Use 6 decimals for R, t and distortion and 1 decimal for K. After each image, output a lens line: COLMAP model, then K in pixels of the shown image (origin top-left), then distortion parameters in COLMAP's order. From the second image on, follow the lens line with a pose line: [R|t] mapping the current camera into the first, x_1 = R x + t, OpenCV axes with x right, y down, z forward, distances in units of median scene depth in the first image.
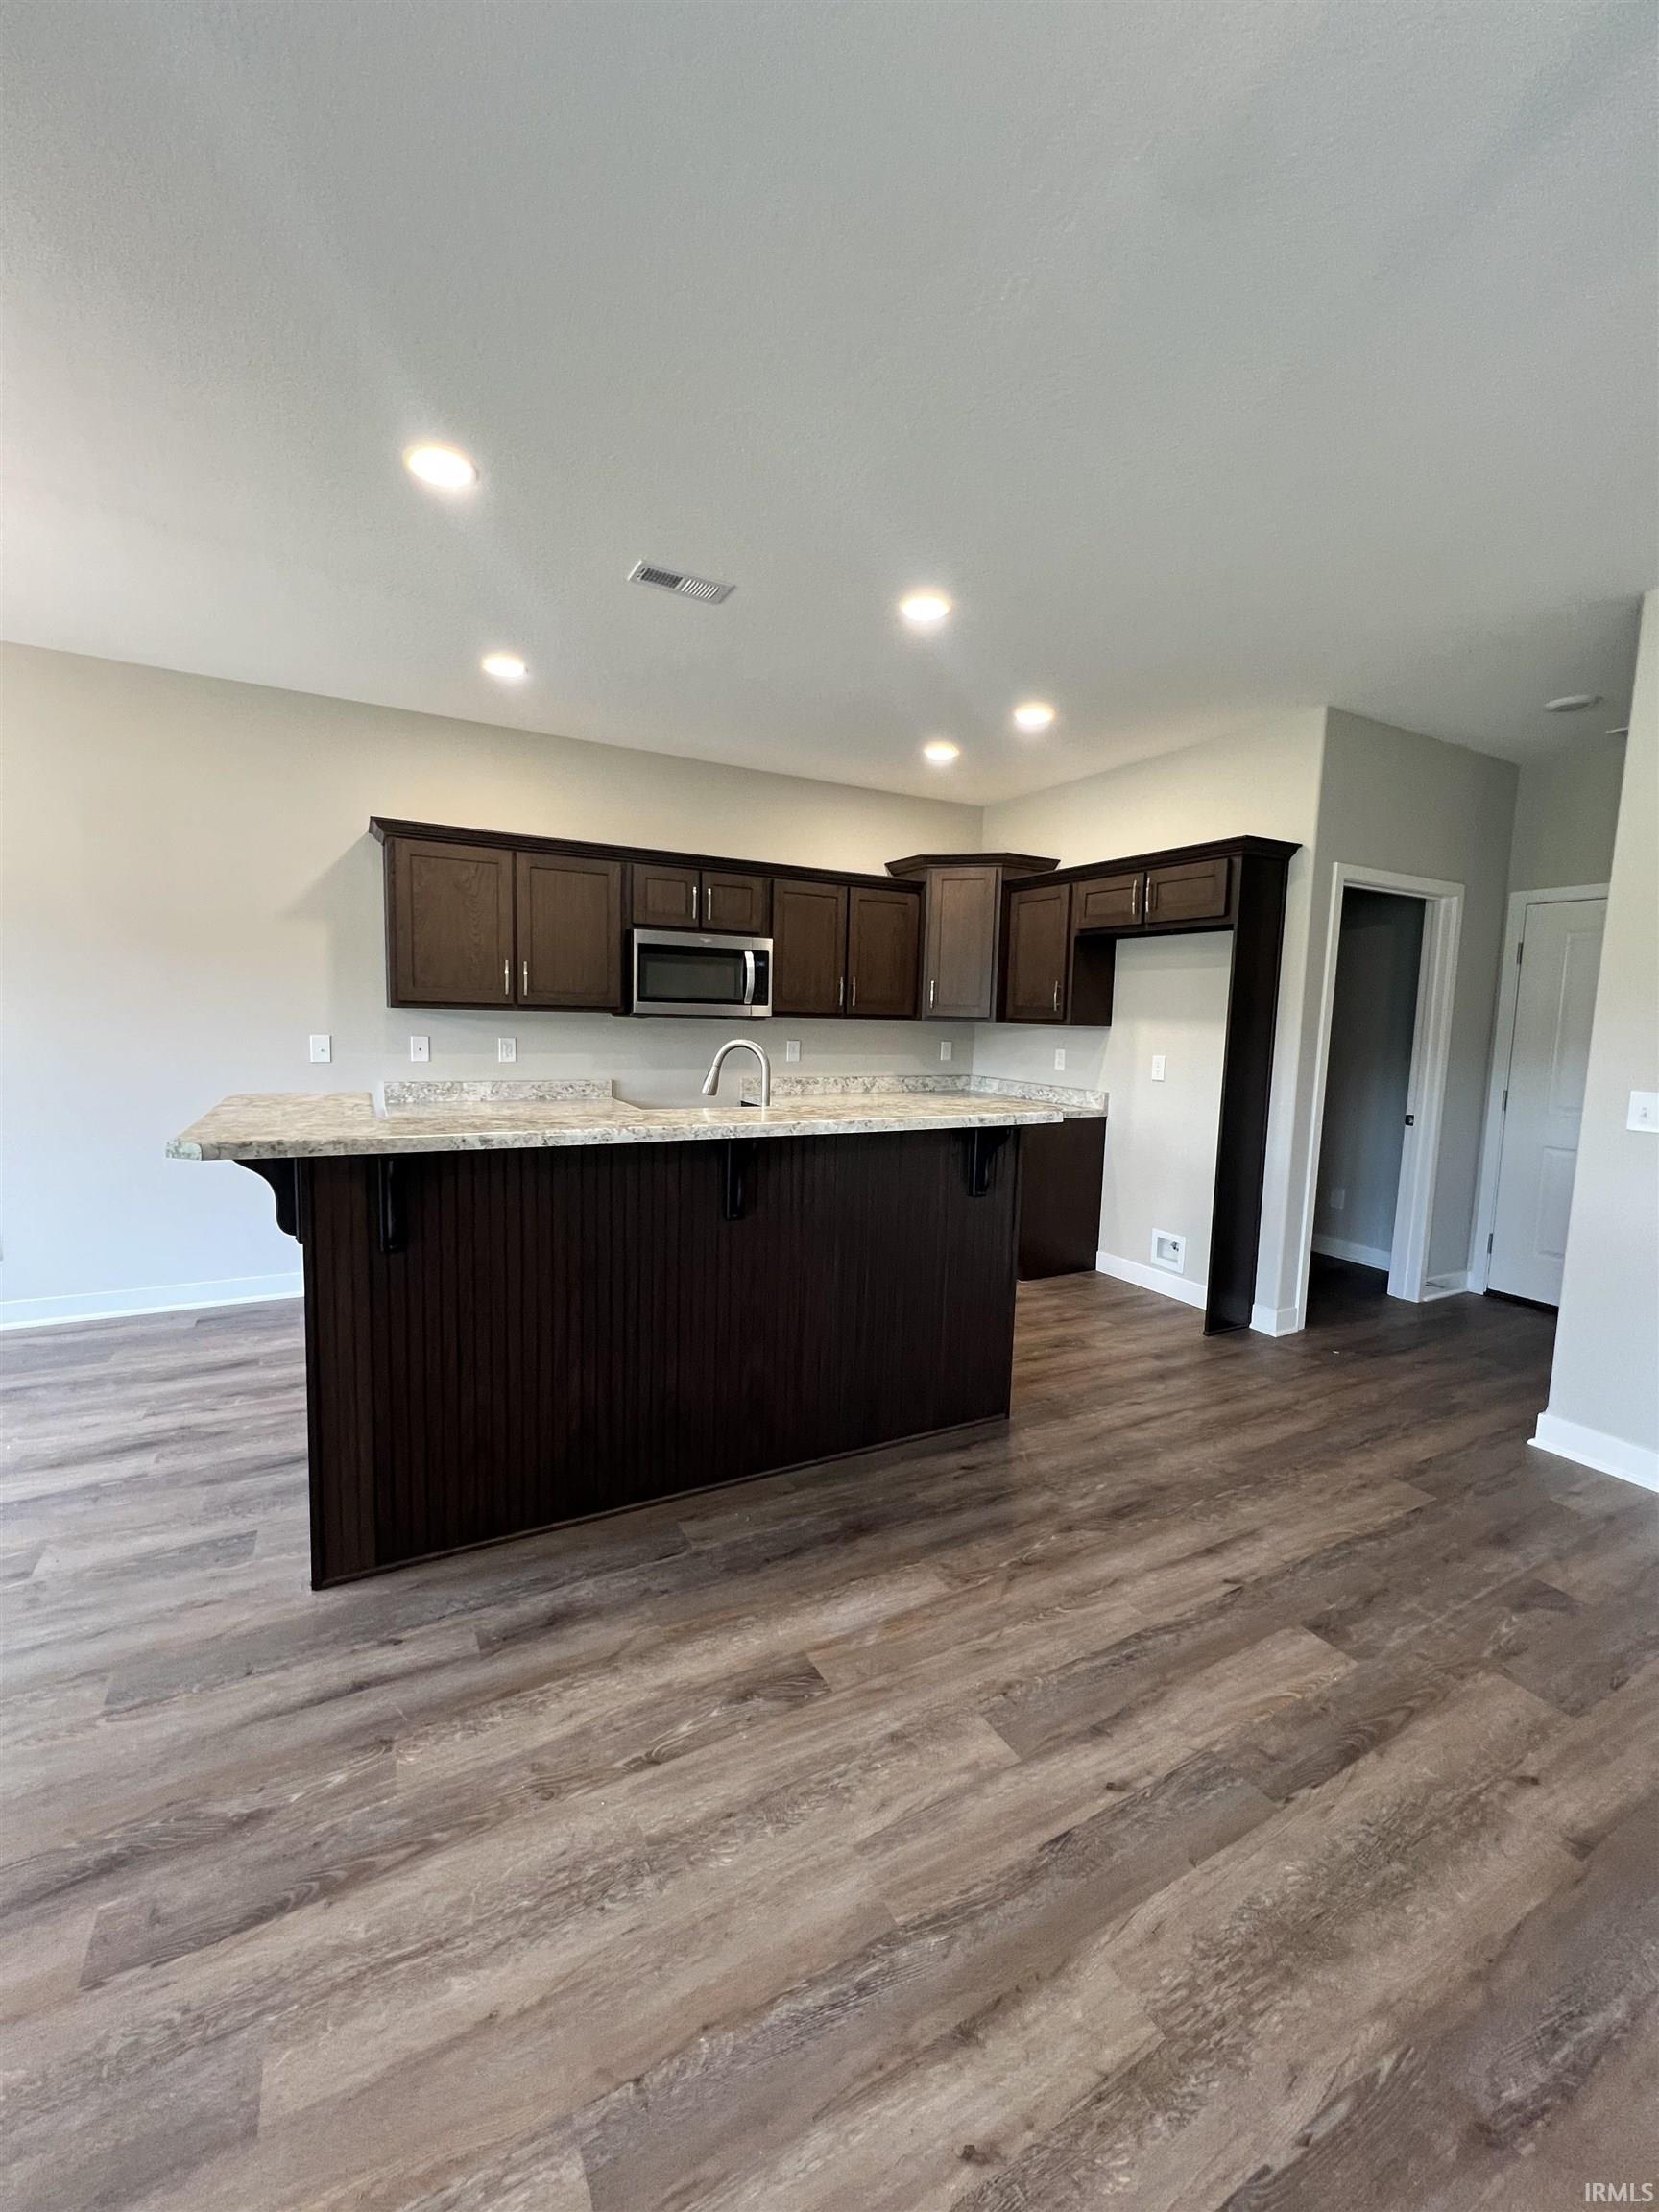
lens RADIAL K [[882.9, 0, 833.4], [0, 882.9, 1101.6], [0, 0, 1]] dist [-0.000363, -0.000182]
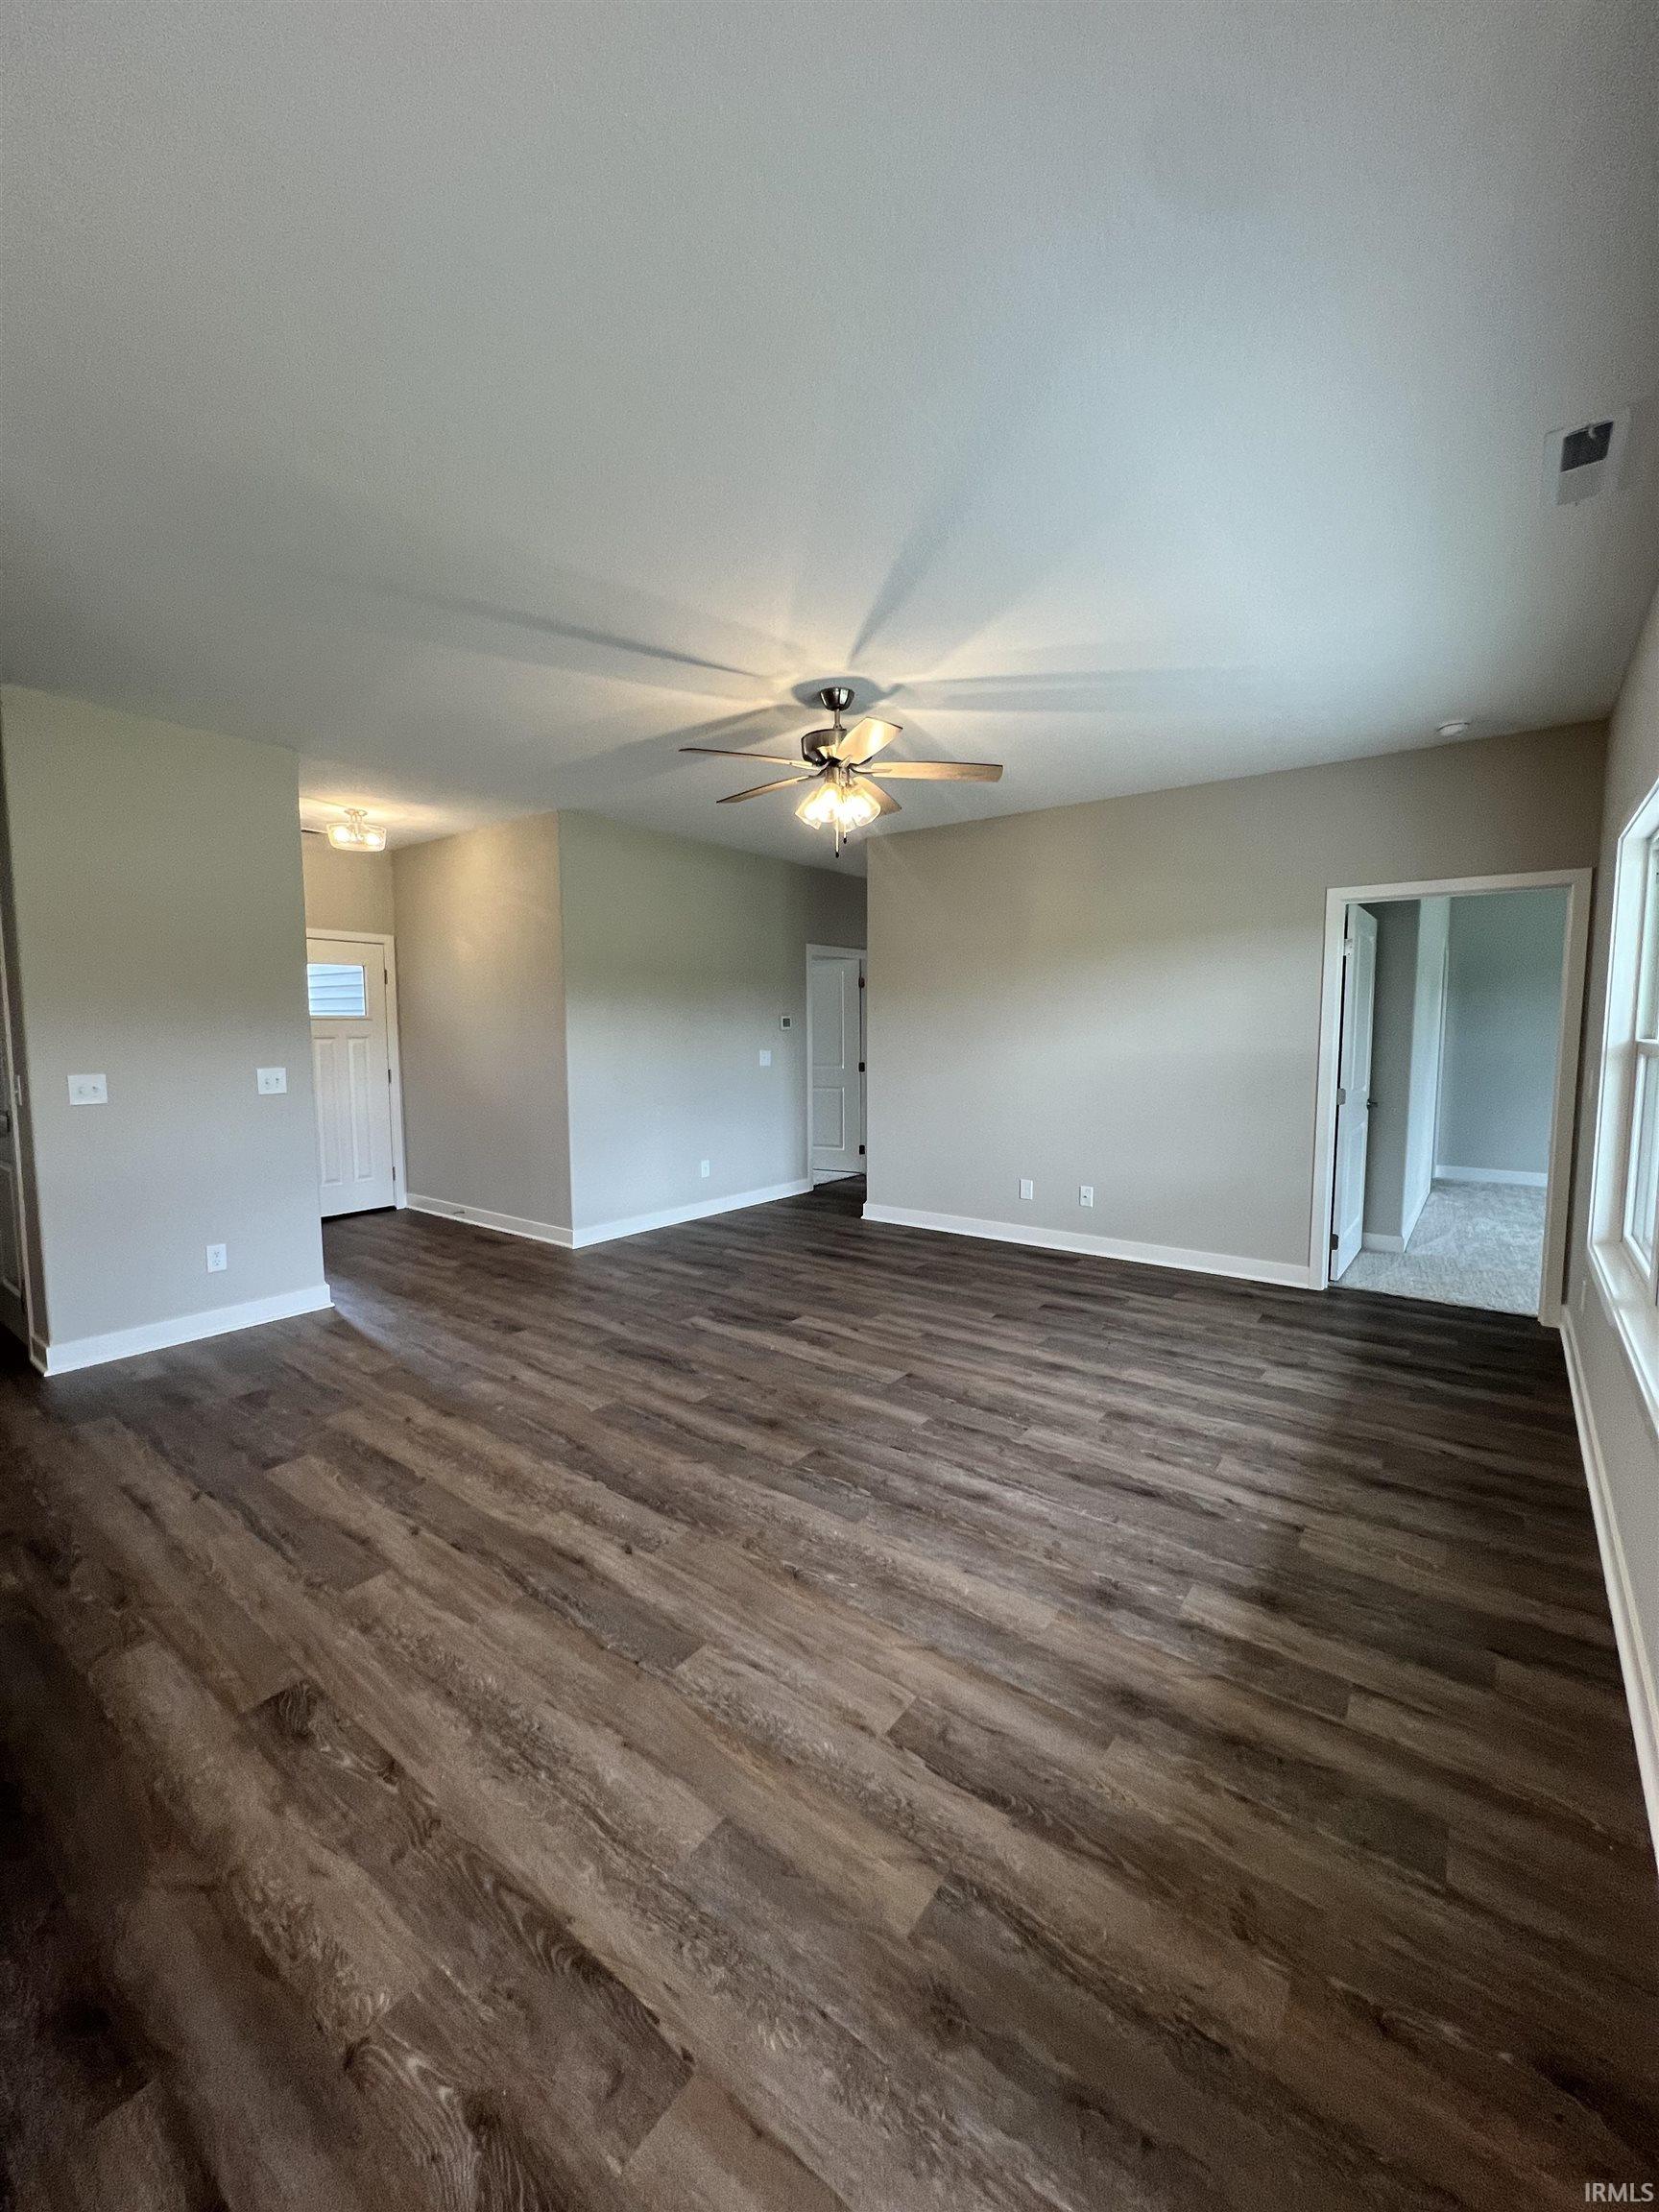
lens RADIAL K [[882.9, 0, 833.4], [0, 882.9, 1101.6], [0, 0, 1]] dist [-0.000363, -0.000182]
pose [[-0.413862, -0.106462, 0.904093, -1.101513], [0.083288, 0.984545, 0.154062, -0.118741], [-0.906522, 0.139060, -0.398599, 0.719789]]
